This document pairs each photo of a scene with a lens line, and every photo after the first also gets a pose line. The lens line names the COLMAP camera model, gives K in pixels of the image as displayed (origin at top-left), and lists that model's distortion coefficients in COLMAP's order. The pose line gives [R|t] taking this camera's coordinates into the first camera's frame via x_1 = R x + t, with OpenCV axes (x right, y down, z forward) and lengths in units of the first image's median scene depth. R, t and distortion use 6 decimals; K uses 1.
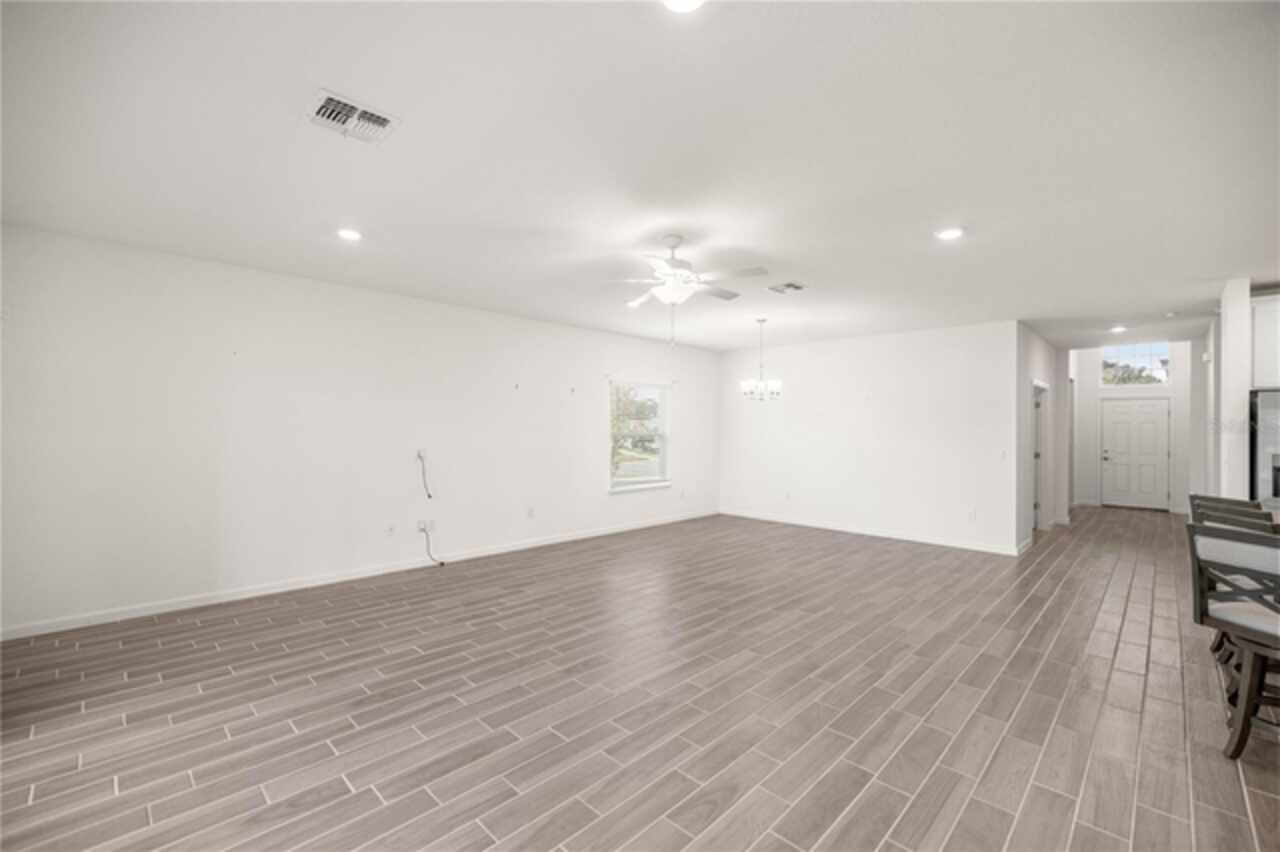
lens RADIAL K [[536.8, 0, 635.3], [0, 536.8, 423.1], [0, 0, 1]] dist [0.000496, 0.000284]
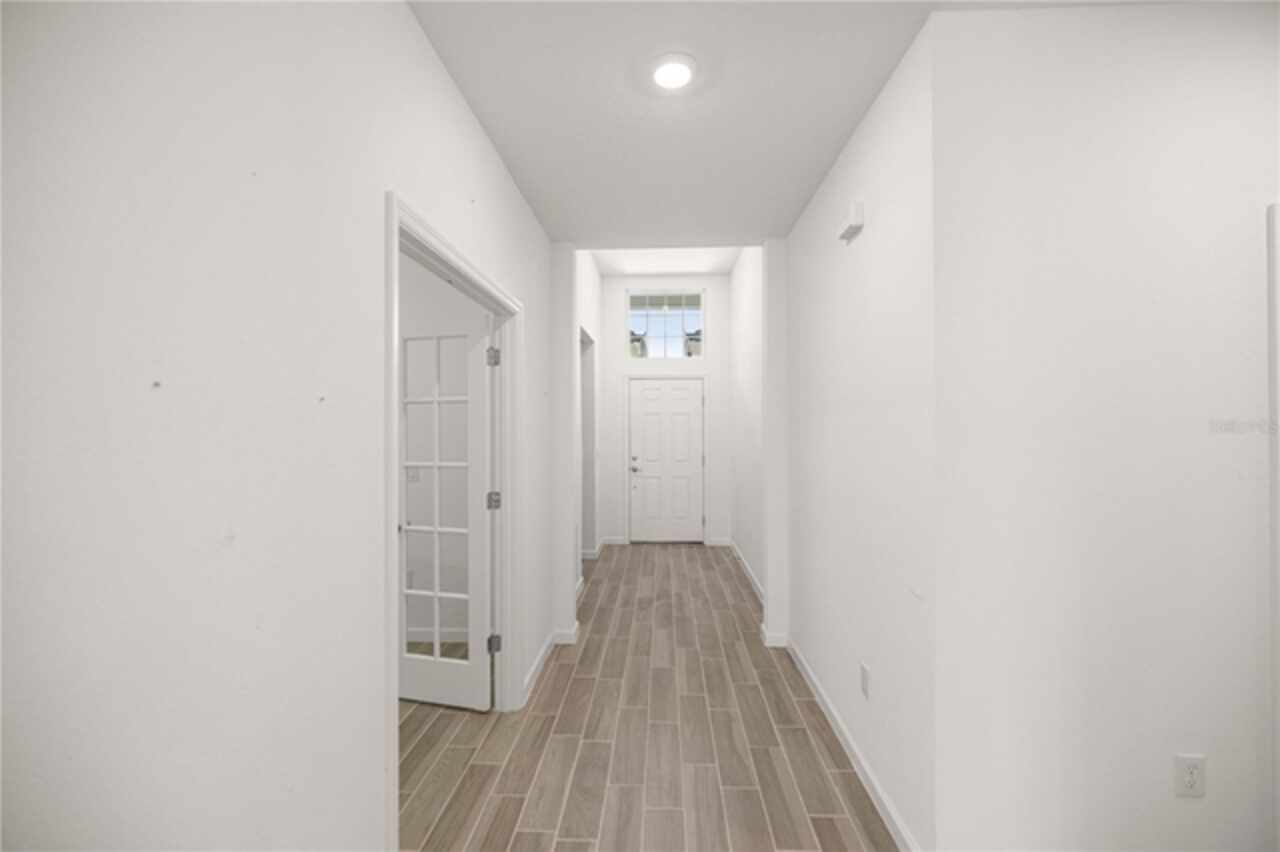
lens RADIAL K [[536.8, 0, 638.8], [0, 536.8, 426.3], [0, 0, 1]] dist [0.000496, 0.000284]
pose [[0.741301, -0.007617, 0.671129, 0.463926], [-0.002743, 0.999893, 0.014379, 0.005080], [-0.671167, -0.012500, 0.741201, 0.539072]]
